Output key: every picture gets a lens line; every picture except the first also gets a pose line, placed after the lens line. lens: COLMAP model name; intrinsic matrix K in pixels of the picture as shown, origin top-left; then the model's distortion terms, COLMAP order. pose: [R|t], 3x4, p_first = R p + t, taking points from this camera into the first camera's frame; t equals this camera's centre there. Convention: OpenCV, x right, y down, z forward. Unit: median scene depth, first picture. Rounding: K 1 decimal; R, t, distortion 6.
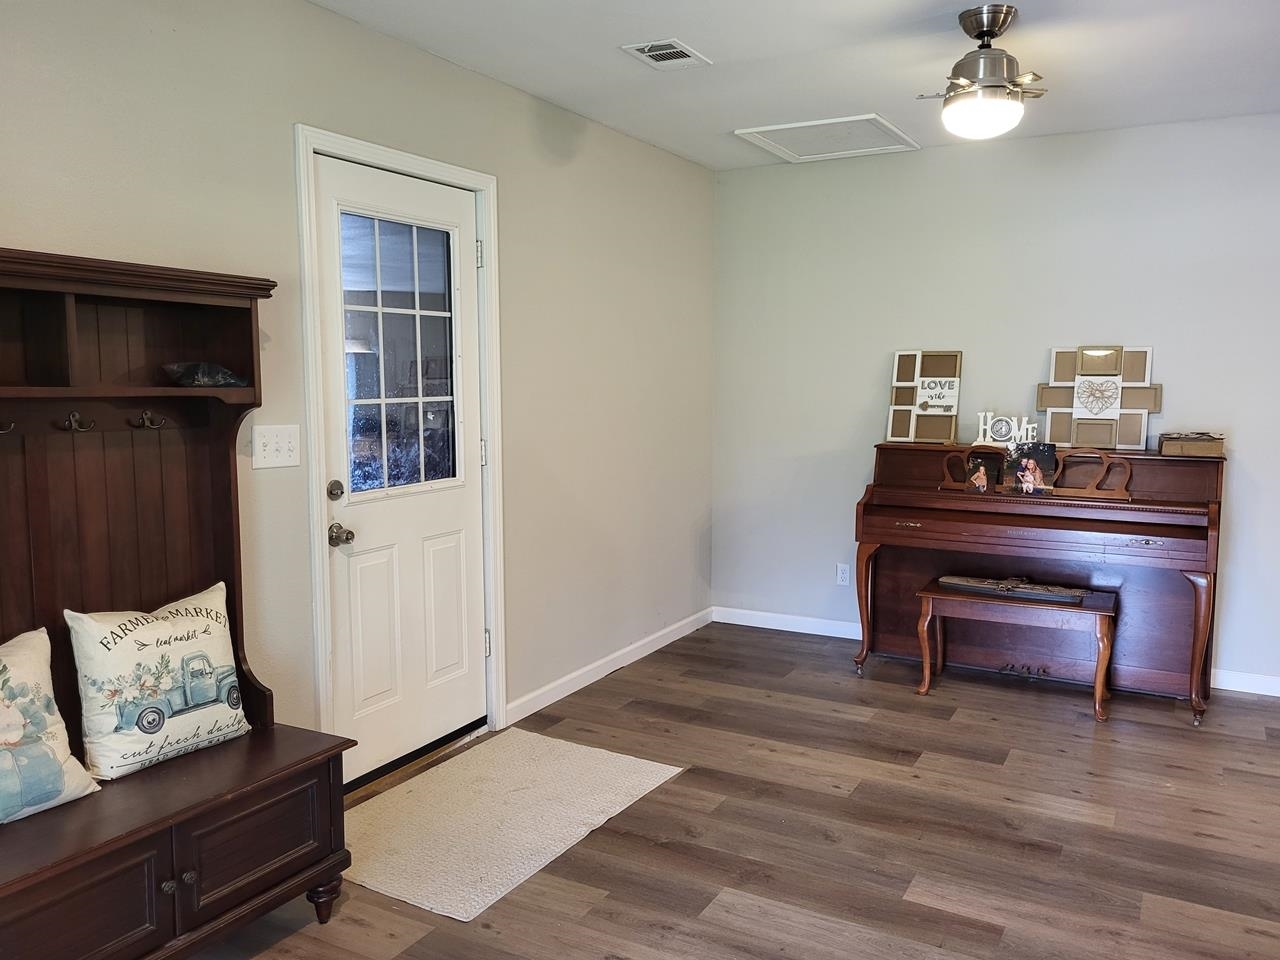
lens RADIAL K [[1068.6, 0, 640.0], [0, 1068.6, 480.0], [0, 0, 1]] dist [0.028616, 0.001911]
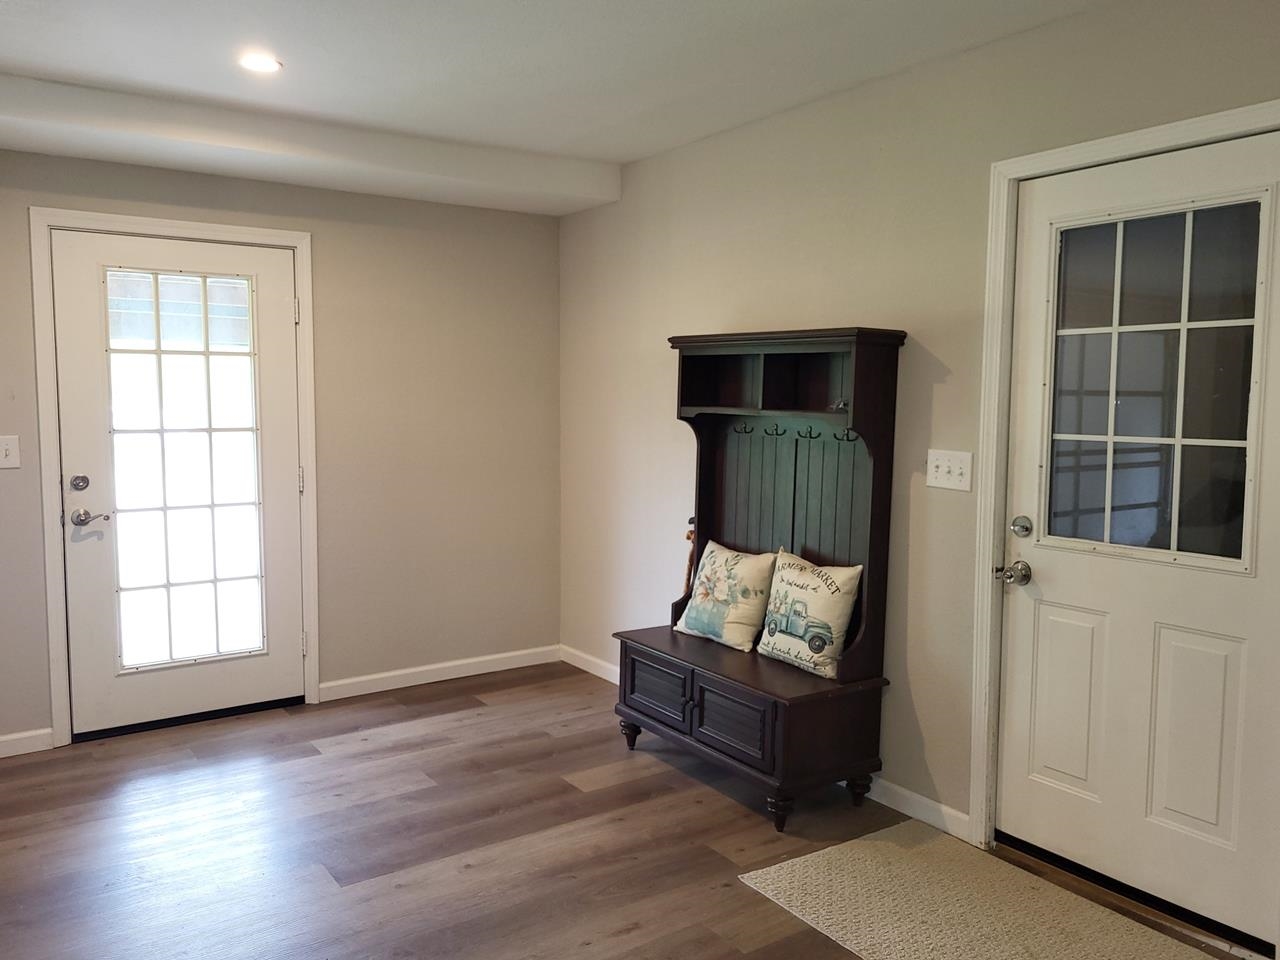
lens RADIAL K [[1068.6, 0, 640.0], [0, 1068.6, 480.0], [0, 0, 1]] dist [0.028616, 0.001911]
pose [[-0.486982, 0.068630, -0.870711, 0.861633], [-0.094969, 0.986837, 0.130898, -0.150442], [0.868233, 0.146436, -0.474054, 1.390365]]
